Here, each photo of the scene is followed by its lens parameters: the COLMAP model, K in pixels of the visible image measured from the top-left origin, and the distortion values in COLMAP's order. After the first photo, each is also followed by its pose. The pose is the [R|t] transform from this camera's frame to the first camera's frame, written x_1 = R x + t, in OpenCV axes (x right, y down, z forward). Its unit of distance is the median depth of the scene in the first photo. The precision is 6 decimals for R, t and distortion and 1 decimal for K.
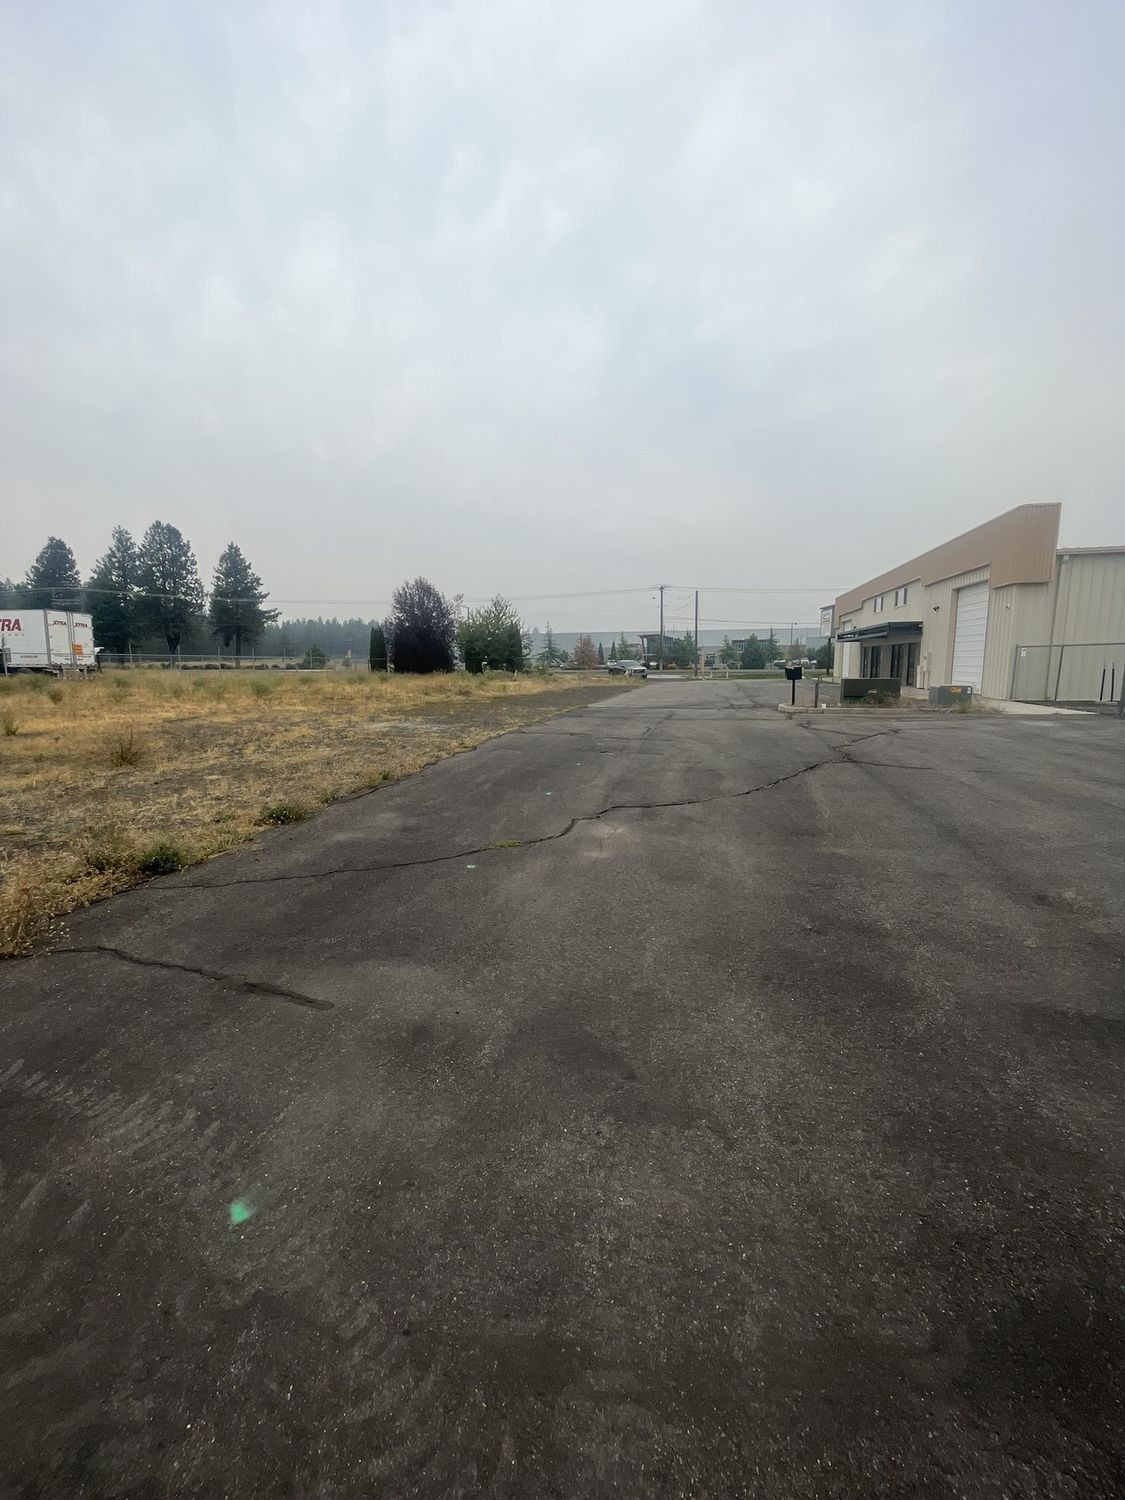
lens RADIAL K [[606.3, 0, 562.5], [0, 606.3, 750.0], [0, 0, 1]] dist [-0.004312, -0.000170]
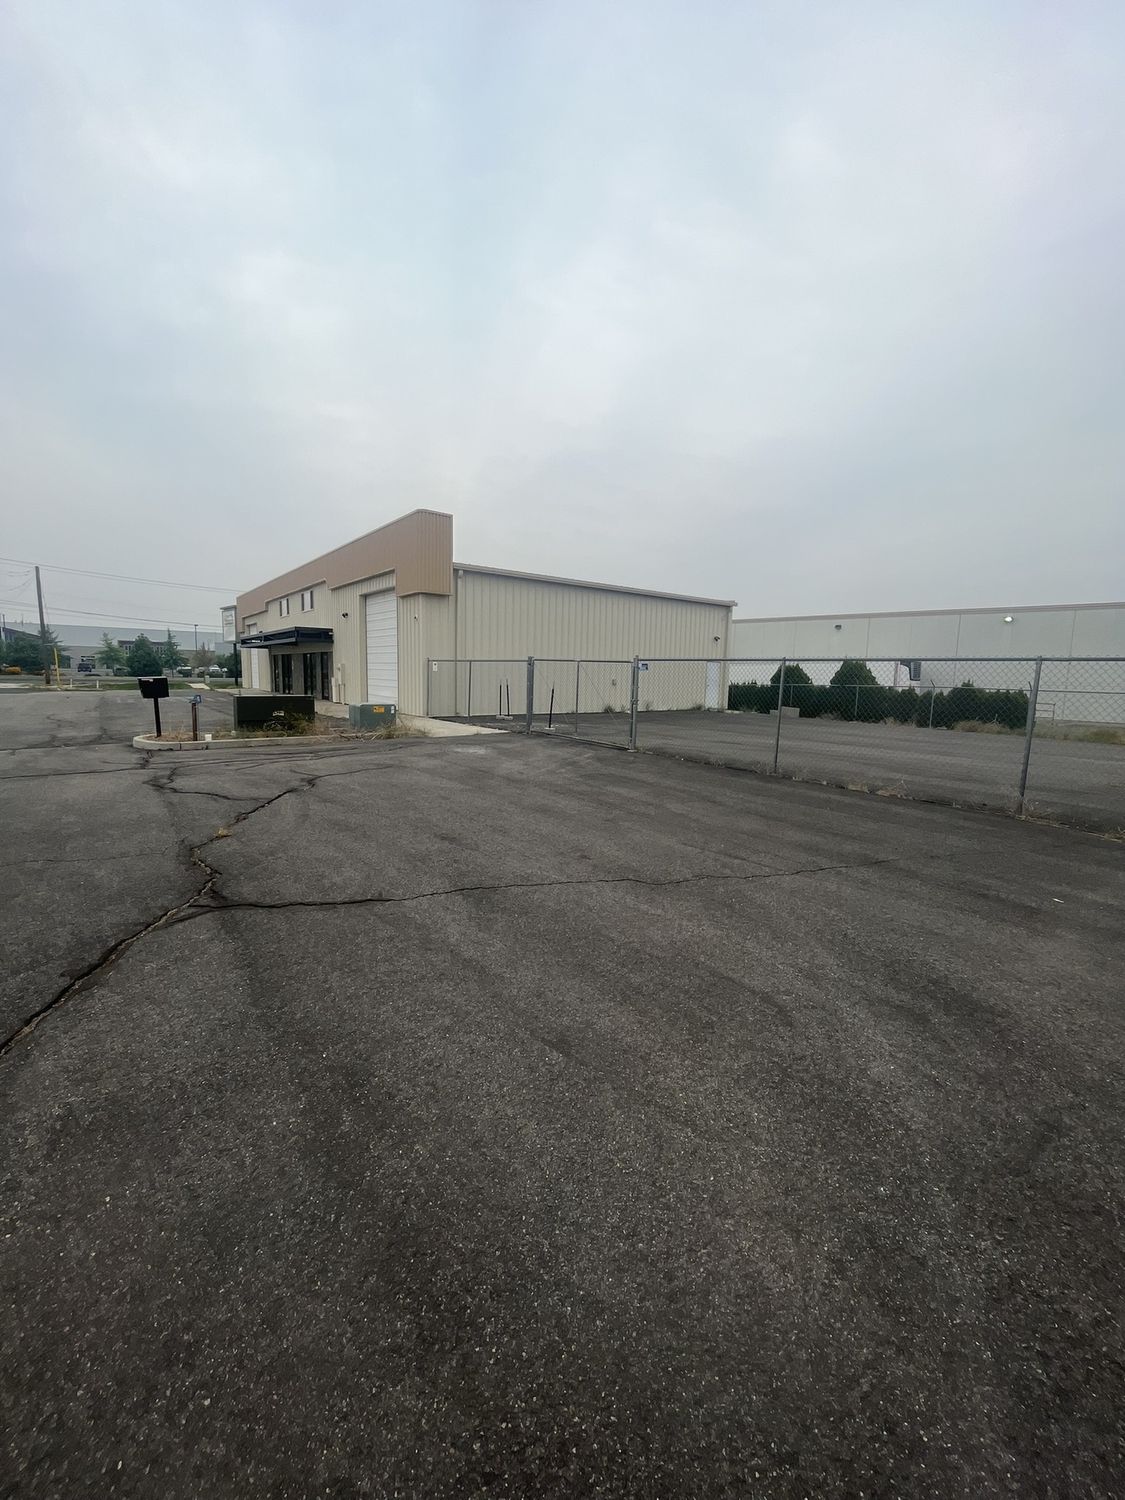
lens RADIAL K [[604.7, 0, 562.5], [0, 604.7, 750.0], [0, 0, 1]] dist [-0.000124, 0.000051]
pose [[0.629502, -0.074277, 0.773441, 0.102394], [0.085381, 0.996005, 0.026160, -0.027135], [-0.772294, 0.049570, 0.633328, 0.176741]]
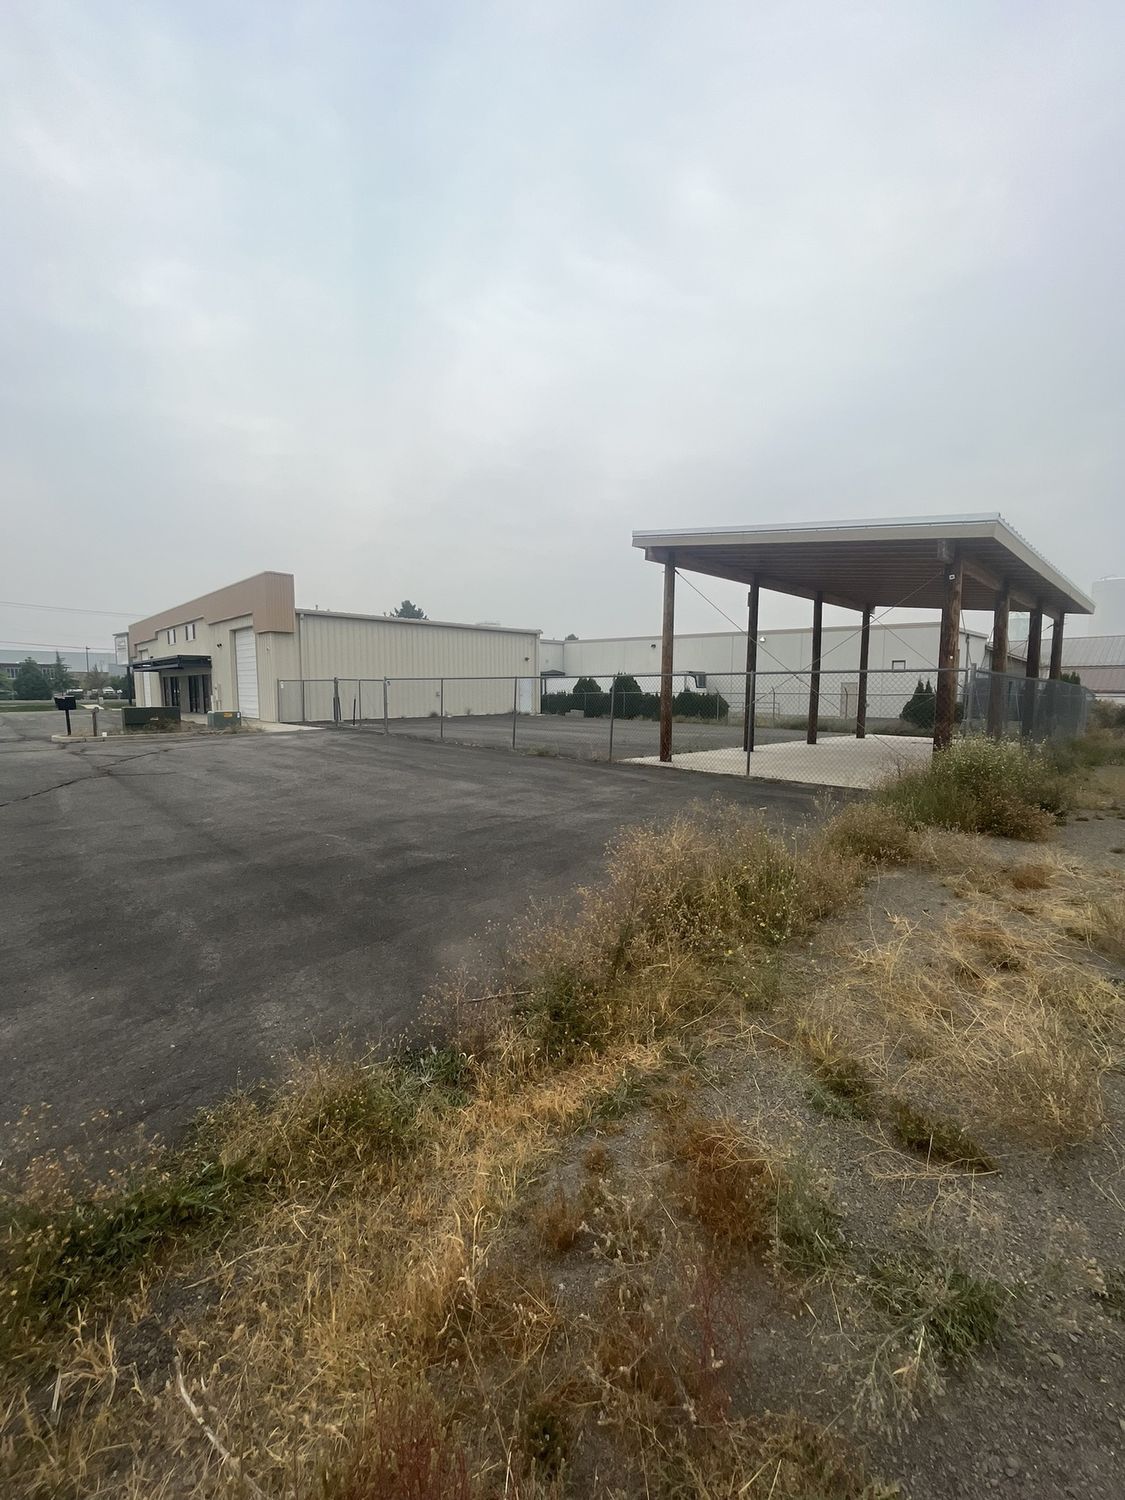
lens RADIAL K [[606.3, 0, 562.5], [0, 606.3, 750.0], [0, 0, 1]] dist [-0.004312, -0.000170]
pose [[0.529547, -0.076060, 0.844864, -0.017278], [0.117050, 0.992997, 0.016031, 0.018219], [-0.840166, 0.090402, 0.534742, -0.128720]]
